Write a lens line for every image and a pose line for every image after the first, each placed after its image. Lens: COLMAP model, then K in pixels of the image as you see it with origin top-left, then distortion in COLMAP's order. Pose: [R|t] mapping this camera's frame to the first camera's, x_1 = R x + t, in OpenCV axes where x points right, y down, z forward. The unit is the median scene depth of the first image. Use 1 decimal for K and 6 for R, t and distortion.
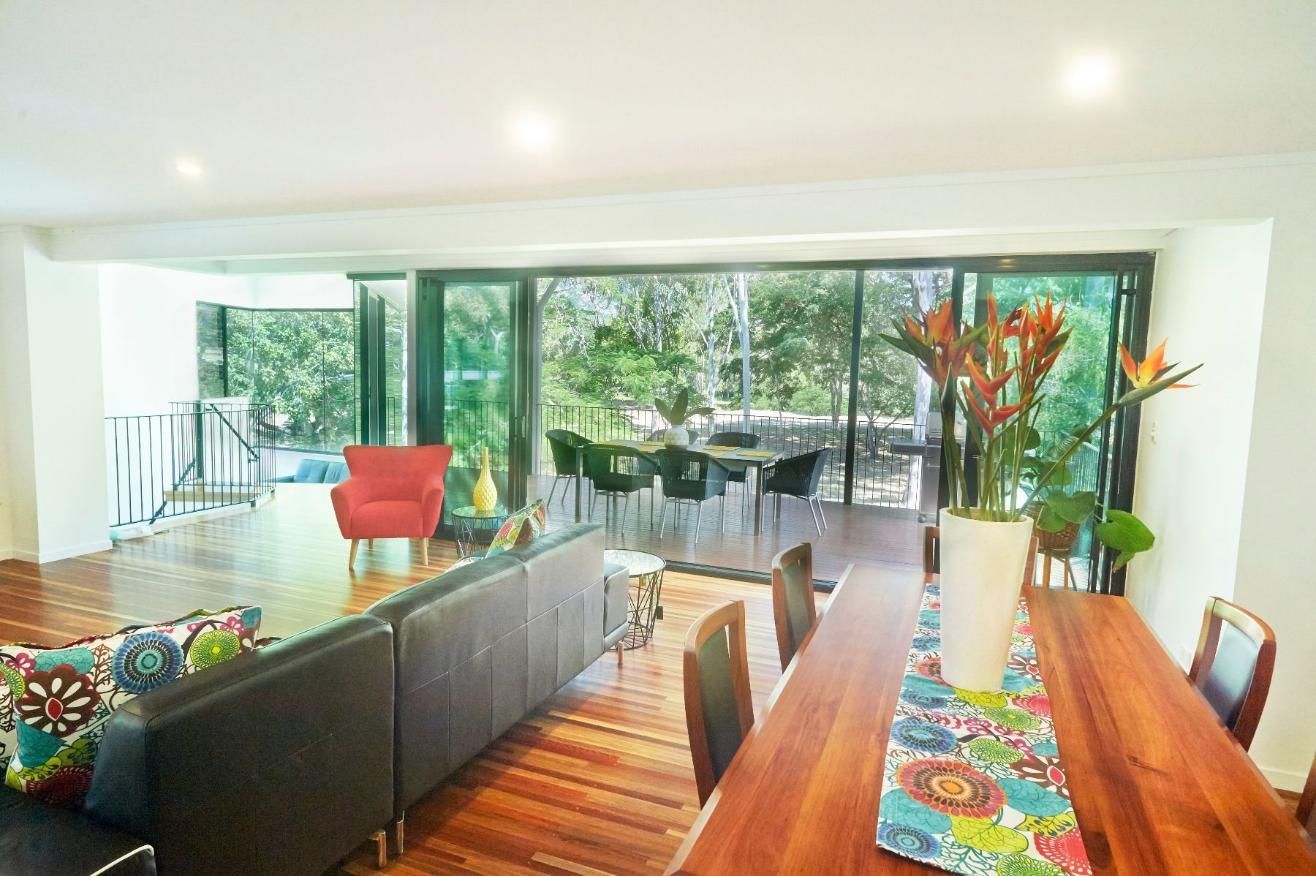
lens RADIAL K [[751.5, 0, 649.4], [0, 751.5, 435.7], [0, 0, 1]] dist [0.000451, -0.001124]
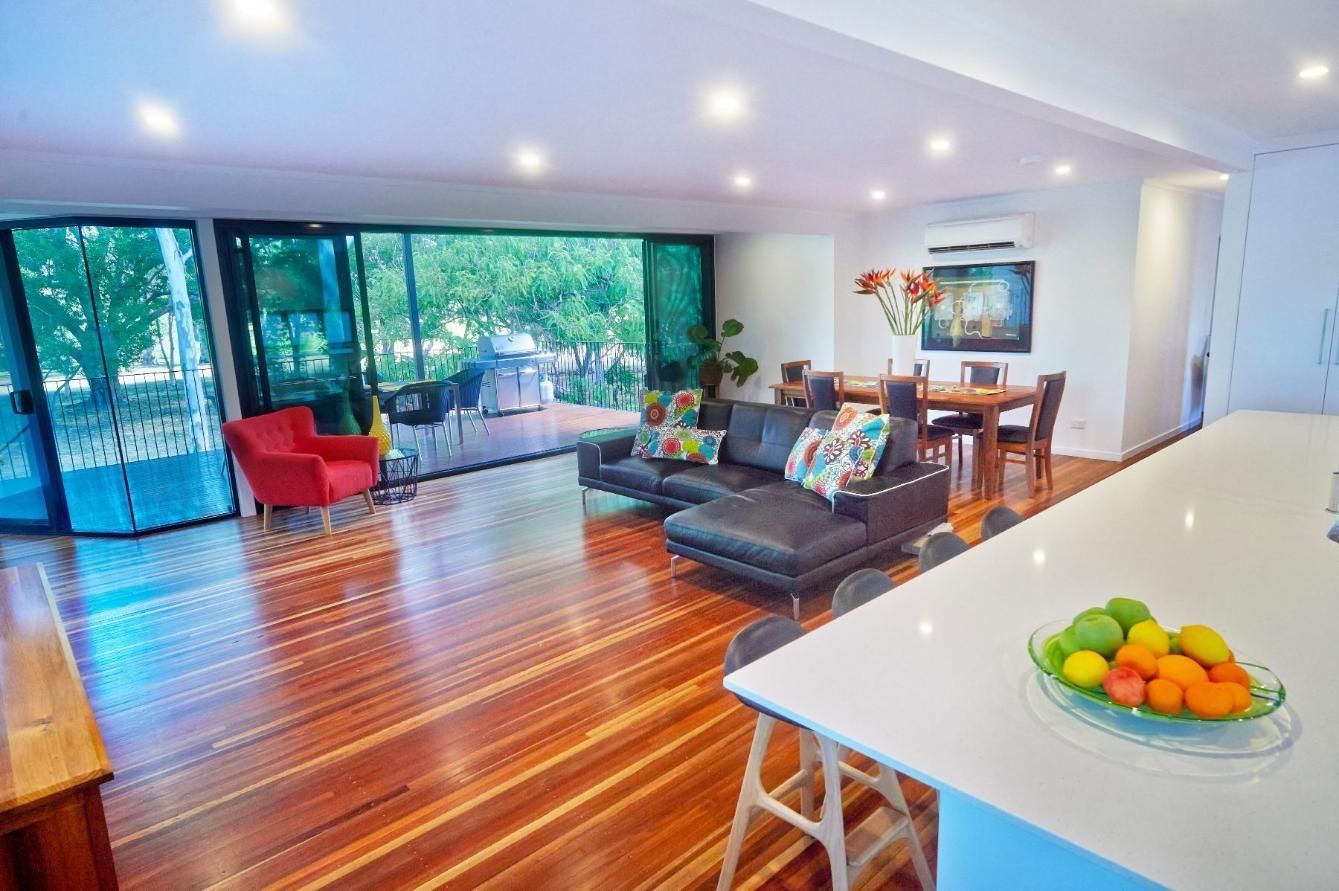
lens RADIAL K [[764.6, 0, 660.8], [0, 764.6, 443.2], [0, 0, 1]] dist [0.000451, -0.001124]
pose [[0.419534, -0.215288, 0.881840, -0.932899], [0.137676, 0.975321, 0.172611, -0.046504], [-0.897238, 0.048992, 0.438820, 0.142169]]
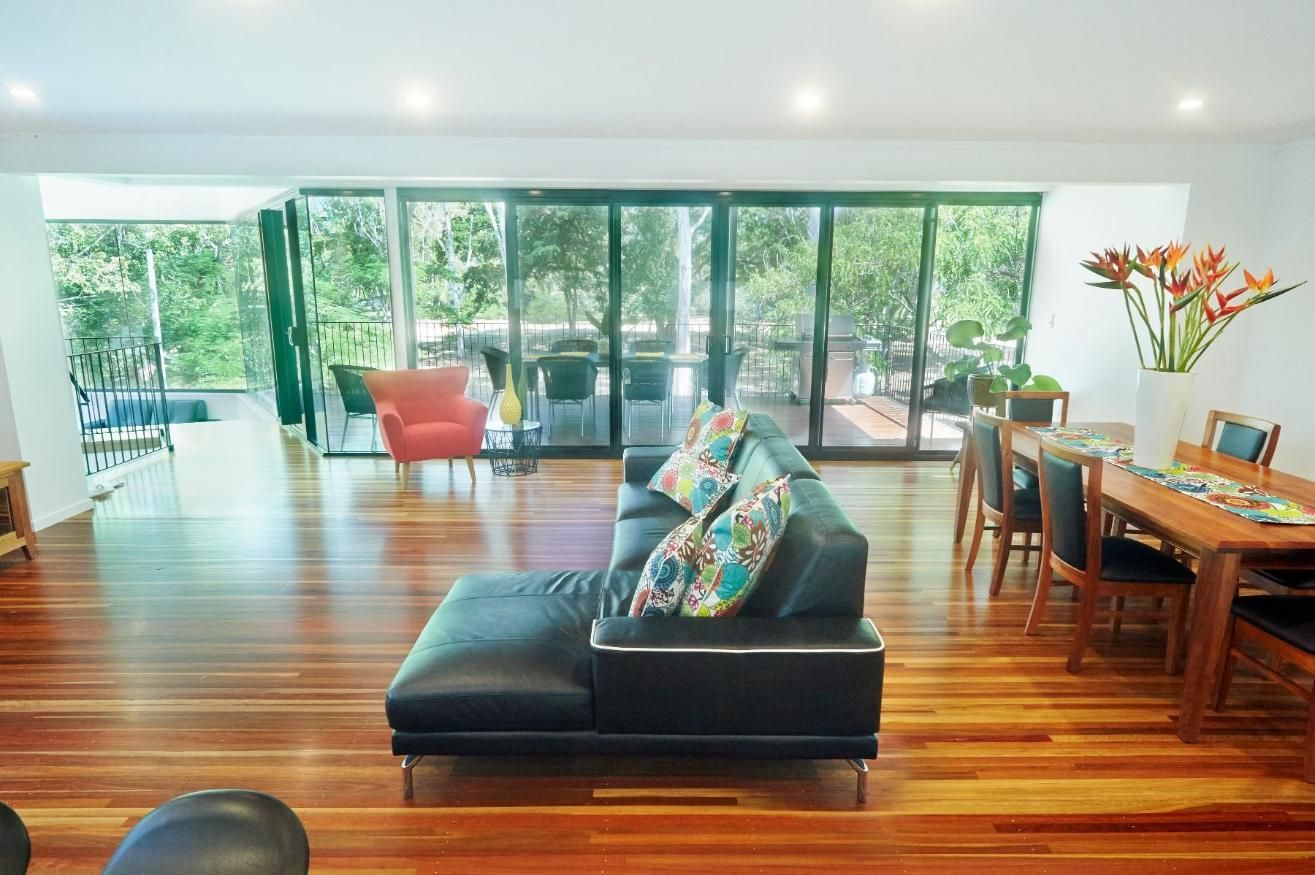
lens RADIAL K [[750.9, 0, 649.0], [0, 750.9, 435.2], [0, 0, 1]] dist [0.000451, -0.001124]
pose [[0.919723, -0.105049, 0.378251, -0.408676], [0.058419, 0.989428, 0.132740, -0.013225], [-0.388196, -0.099987, 0.916137, -0.049550]]
